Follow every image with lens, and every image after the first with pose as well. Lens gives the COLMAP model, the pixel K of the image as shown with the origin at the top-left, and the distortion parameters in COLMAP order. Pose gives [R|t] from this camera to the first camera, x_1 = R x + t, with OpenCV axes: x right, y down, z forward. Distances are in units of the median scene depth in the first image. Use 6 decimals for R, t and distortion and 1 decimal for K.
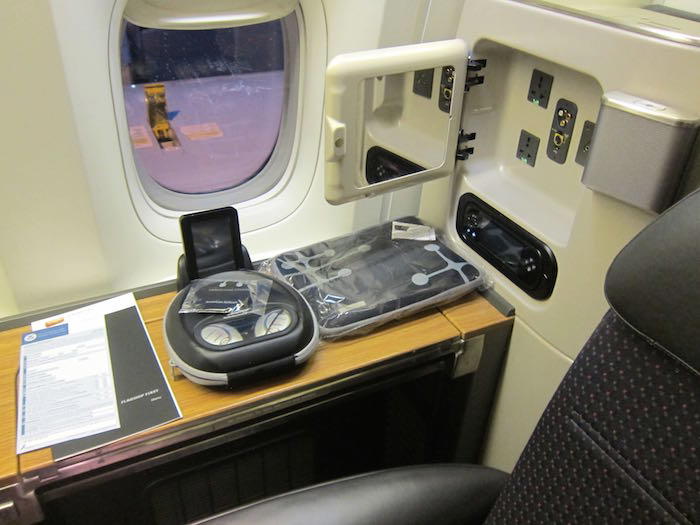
lens RADIAL K [[579.6, 0, 350.0], [0, 579.6, 262.5], [0, 0, 1]] dist [-0.057896, -0.001042]
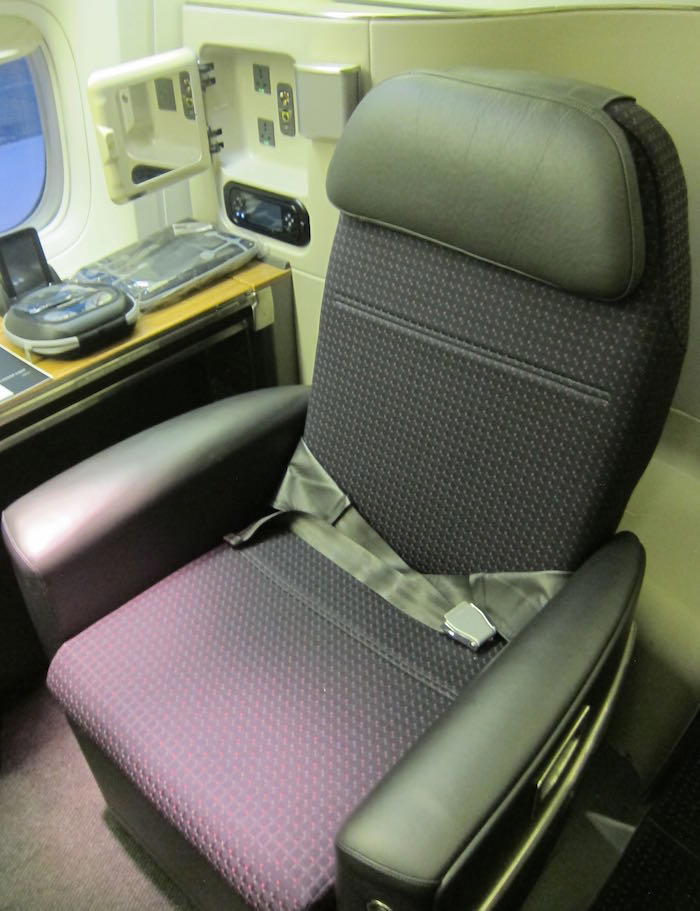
lens RADIAL K [[747.8, 0, 350.0], [0, 747.8, 455.5], [0, 0, 1]] dist [-0.072628, 0.002588]
pose [[0.925939, -0.276694, 0.257054, -0.113927], [0.252005, 0.959598, 0.125161, 0.306496], [-0.281300, -0.051113, 0.958258, -0.570270]]
